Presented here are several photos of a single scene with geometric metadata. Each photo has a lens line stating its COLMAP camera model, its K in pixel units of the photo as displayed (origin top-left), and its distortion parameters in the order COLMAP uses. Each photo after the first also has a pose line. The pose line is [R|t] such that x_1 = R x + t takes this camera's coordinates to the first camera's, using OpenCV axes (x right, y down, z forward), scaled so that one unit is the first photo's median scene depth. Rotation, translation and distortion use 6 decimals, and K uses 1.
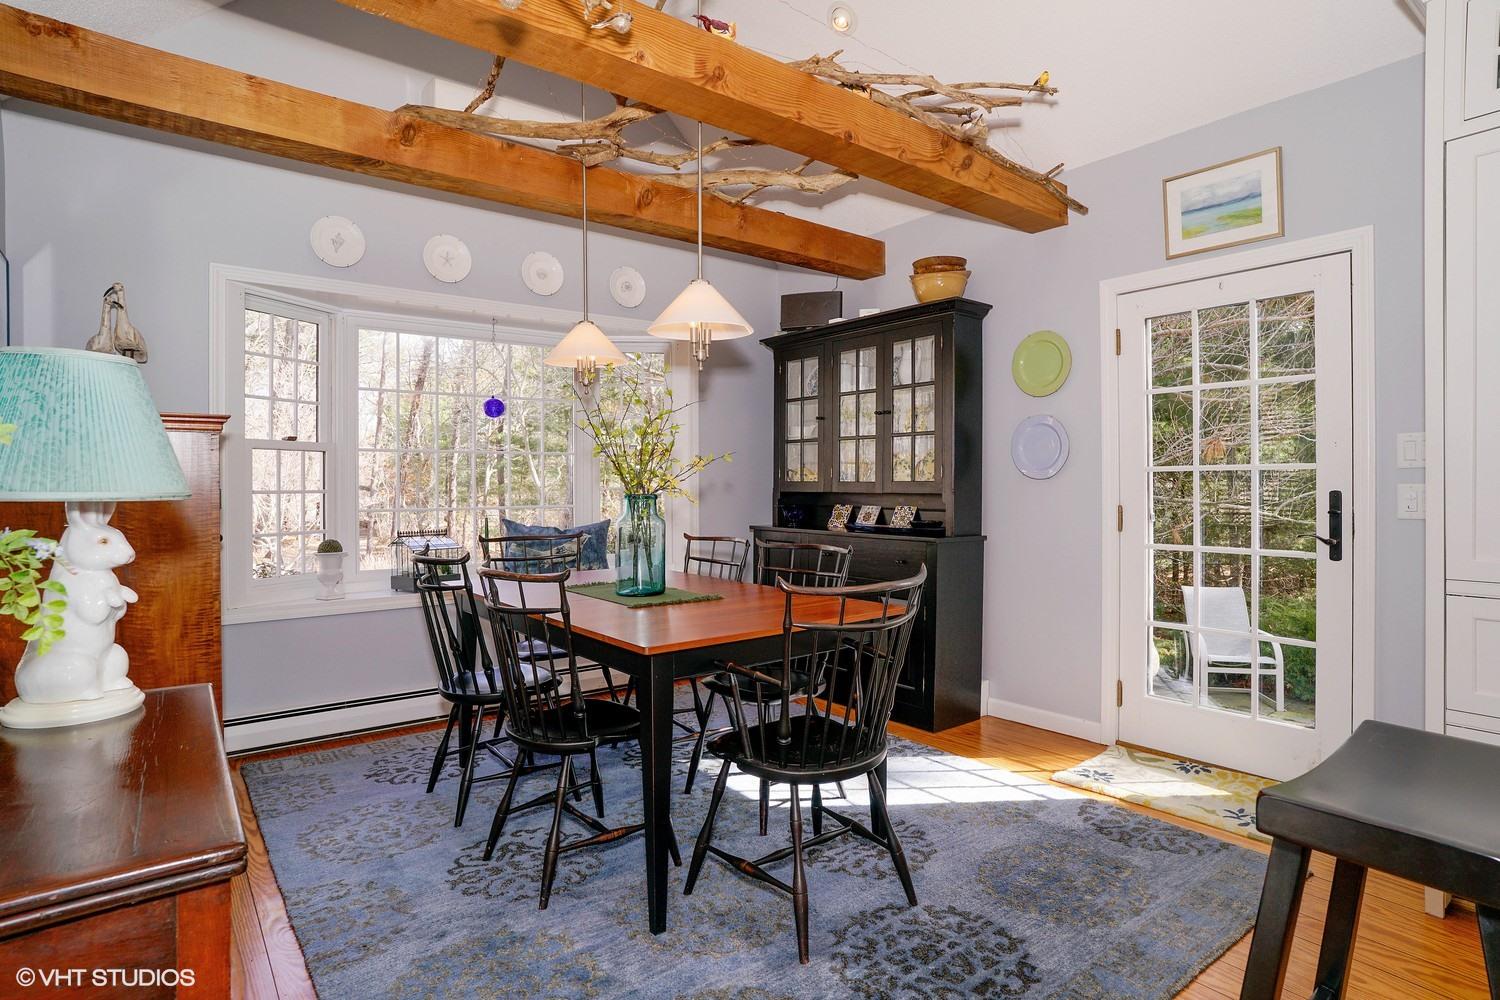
lens RADIAL K [[800.6, 0, 750.0], [0, 800.6, 500.0], [0, 0, 1]] dist [-0.003600, -0.000190]
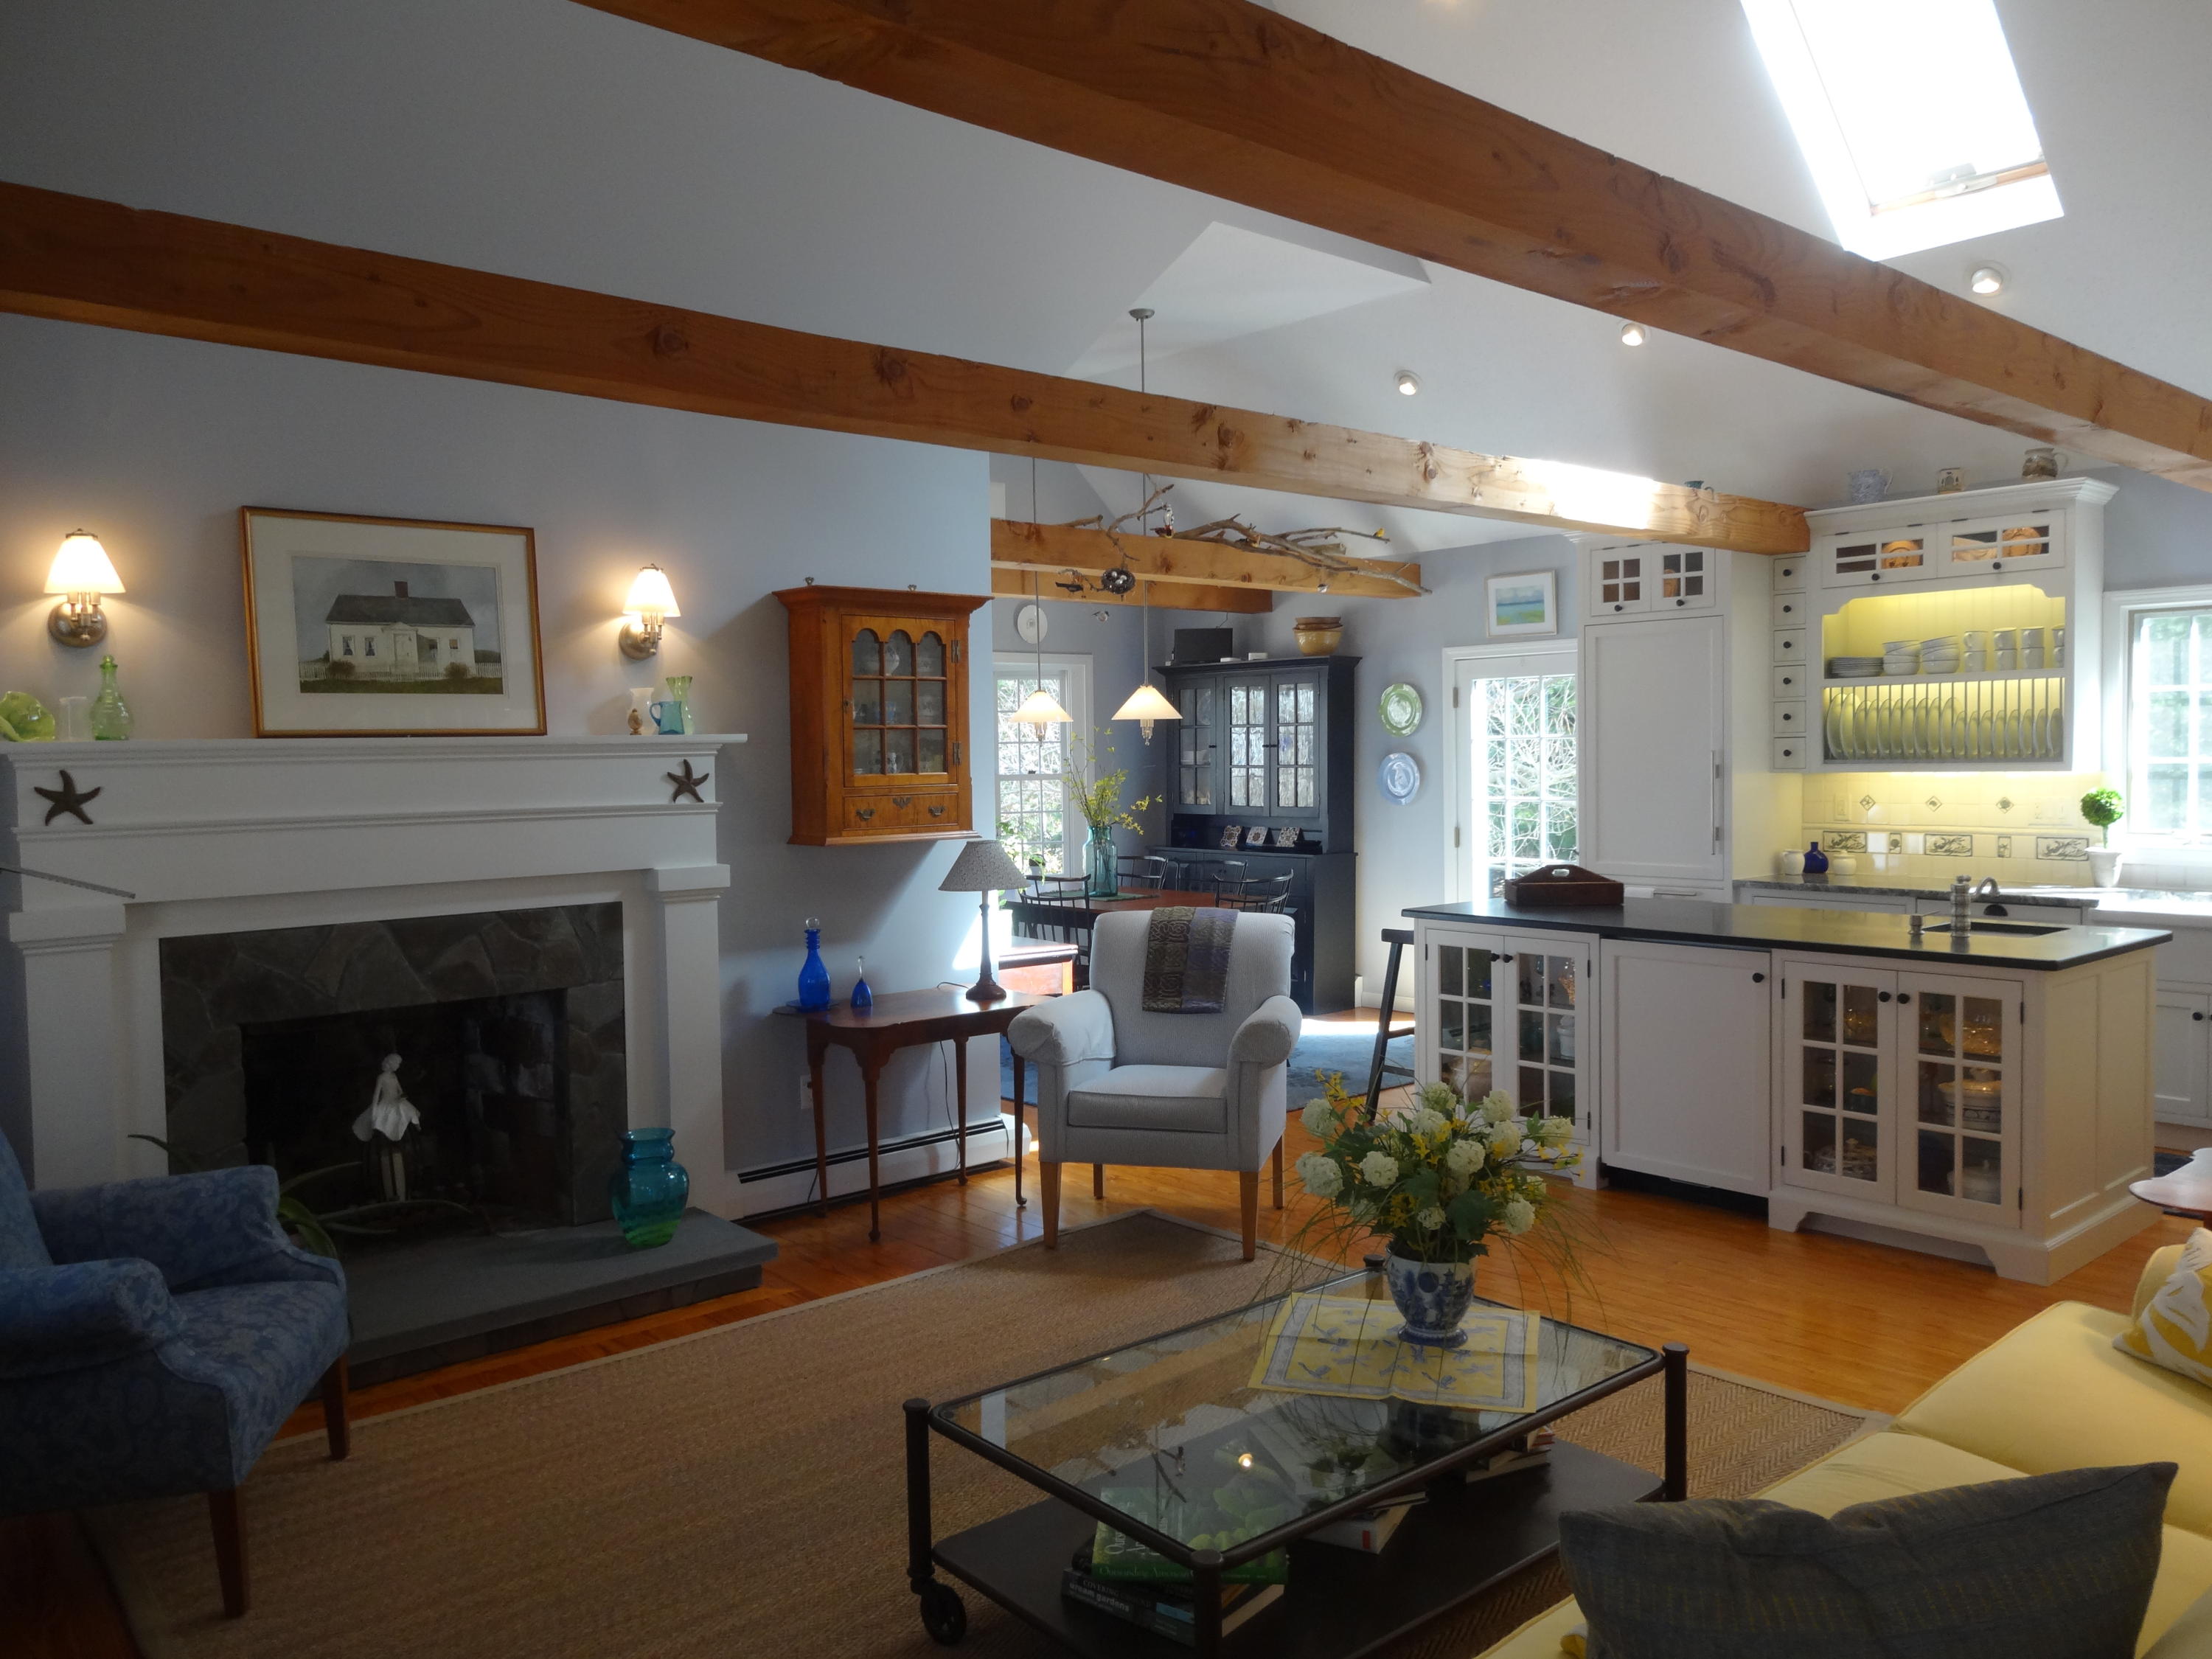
lens RADIAL K [[1627.0, 0, 1106.0], [0, 1627.0, 829.5], [0, 0, 1]] dist [0.005066, 0.002702]
pose [[0.997503, -0.009993, 0.069919, -0.228907], [0.008406, 0.999701, 0.022956, -0.044524], [-0.070127, -0.022311, 0.997289, -1.287814]]
